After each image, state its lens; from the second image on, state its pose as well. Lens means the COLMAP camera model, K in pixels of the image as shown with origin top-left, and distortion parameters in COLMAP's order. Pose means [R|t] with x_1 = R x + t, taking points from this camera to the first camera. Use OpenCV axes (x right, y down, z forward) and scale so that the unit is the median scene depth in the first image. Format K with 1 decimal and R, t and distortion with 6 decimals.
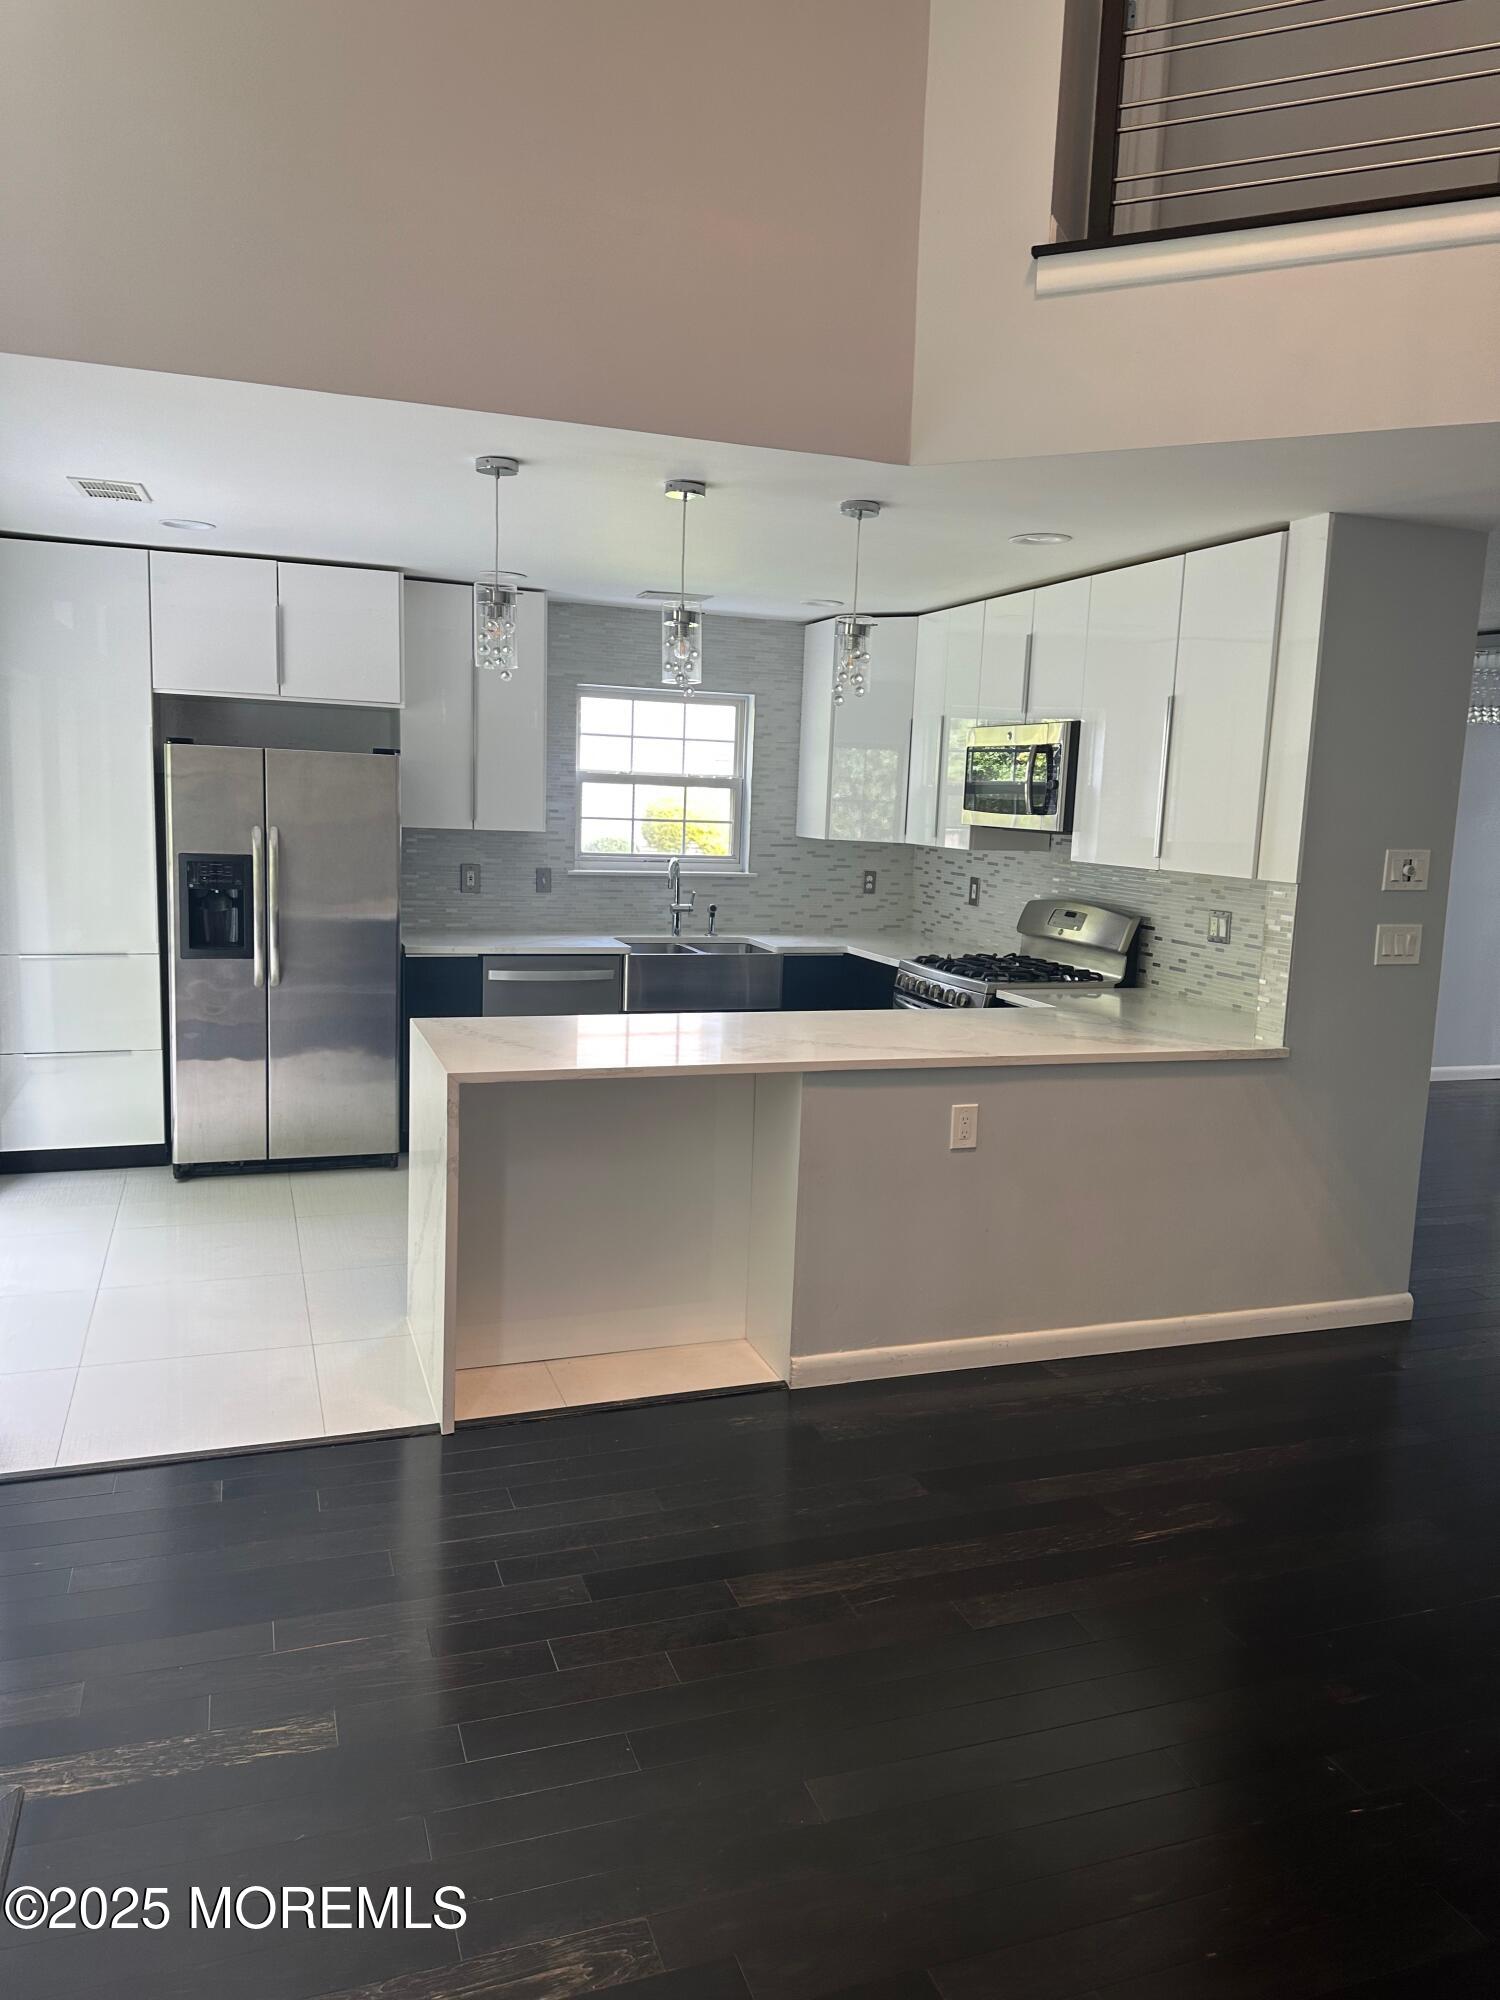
lens RADIAL K [[1417.8, 0, 717.3], [0, 1417.8, 1019.5], [0, 0, 1]] dist [0.037553, -0.041707]
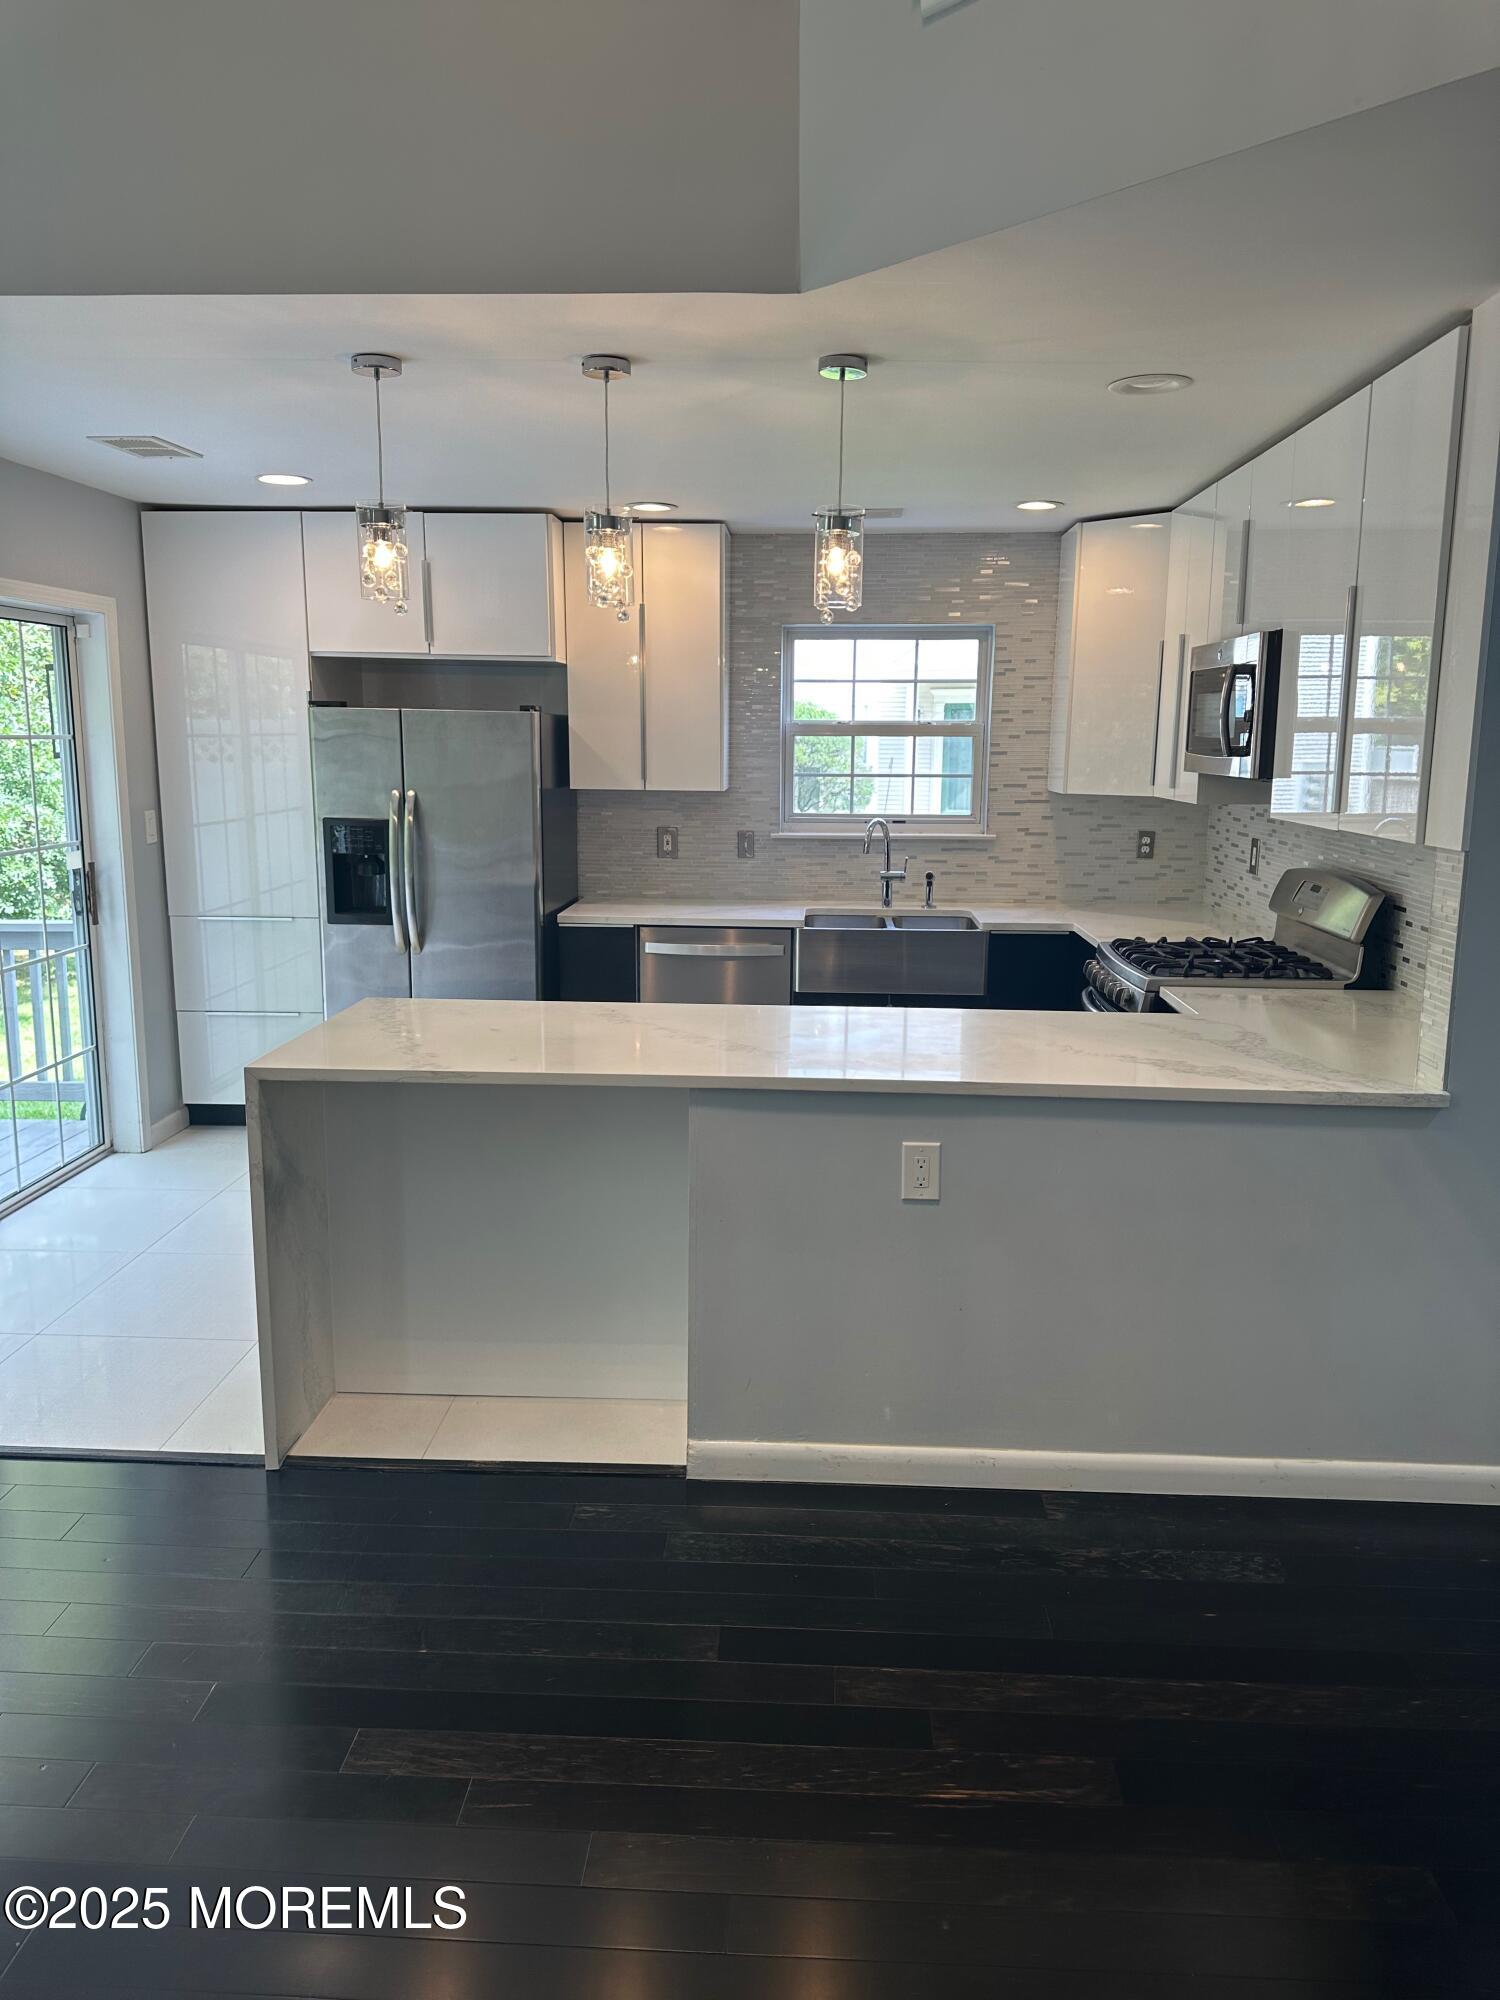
lens RADIAL K [[1417.8, 0, 748.6], [0, 1417.8, 1000.8], [0, 0, 1]] dist [0.037553, -0.041707]
pose [[0.924173, 0.040091, -0.379865, 0.251037], [-0.034291, 0.999169, 0.022027, -0.019747], [0.380433, -0.007331, 0.924779, 0.176745]]
